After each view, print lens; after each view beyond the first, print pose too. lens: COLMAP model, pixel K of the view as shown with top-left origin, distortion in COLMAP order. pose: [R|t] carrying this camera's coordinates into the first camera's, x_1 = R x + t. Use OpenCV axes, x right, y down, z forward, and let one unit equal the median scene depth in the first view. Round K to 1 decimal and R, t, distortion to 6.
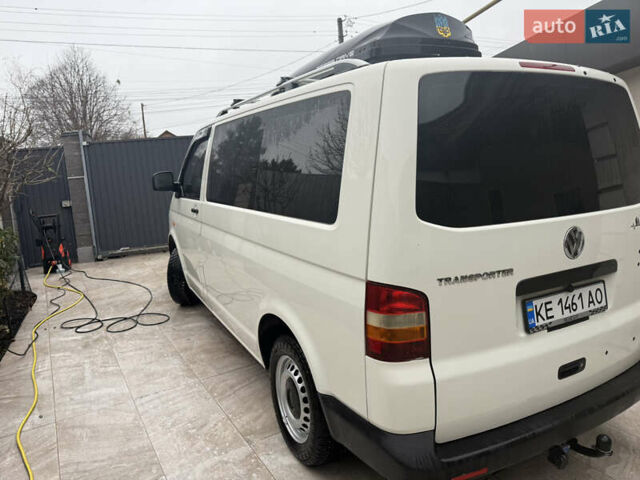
lens RADIAL K [[447.0, 0, 320.0], [0, 447.0, 240.0], [0, 0, 1]] dist [0.089098, -0.116746]
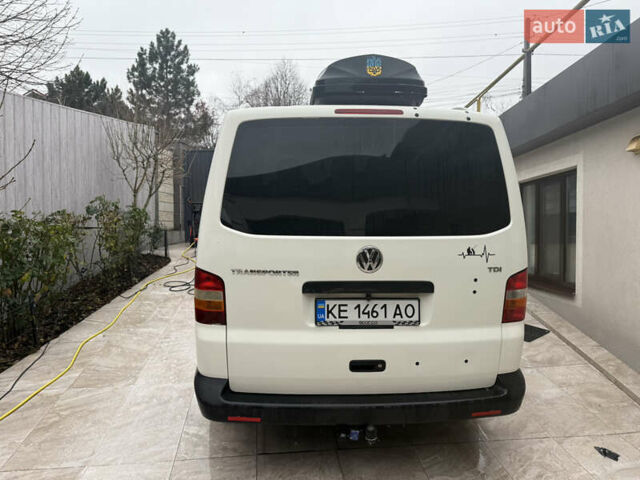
lens RADIAL K [[447.0, 0, 320.0], [0, 447.0, 240.0], [0, 0, 1]] dist [0.089098, -0.116746]
pose [[0.909097, 0.115160, -0.400350, 0.850941], [-0.117324, 0.992908, 0.019195, -0.049086], [0.399721, 0.029521, 0.916161, -0.129184]]
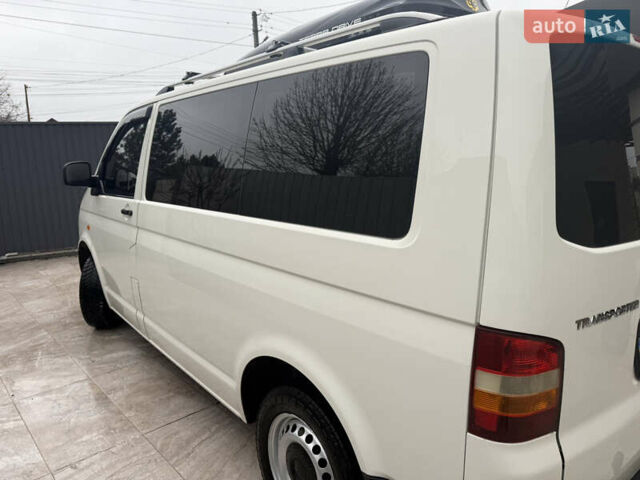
lens RADIAL K [[447.0, 0, 320.0], [0, 447.0, 240.0], [0, 0, 1]] dist [0.089098, -0.116746]
pose [[0.977868, 0.004325, 0.209178, -0.225992], [-0.004089, 0.999990, -0.001559, -0.030948], [-0.209183, 0.000669, 0.977876, 0.313141]]
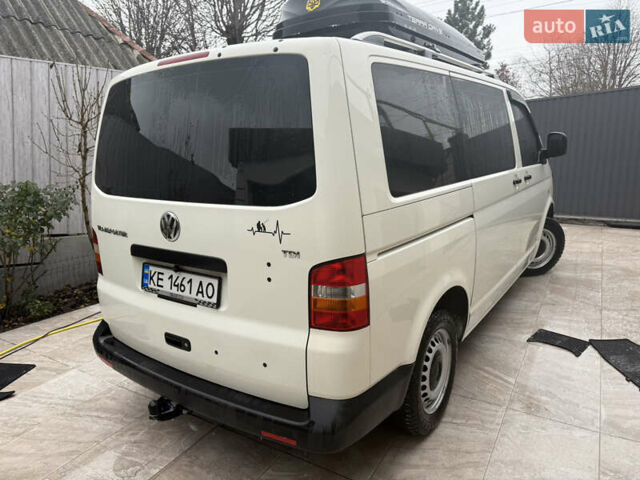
lens RADIAL K [[447.0, 0, 320.0], [0, 447.0, 240.0], [0, 0, 1]] dist [0.089098, -0.116746]
pose [[0.460247, 0.211582, -0.862210, 1.558410], [-0.135618, 0.976543, 0.167246, -0.180533], [0.877371, 0.039957, 0.478145, 0.749935]]
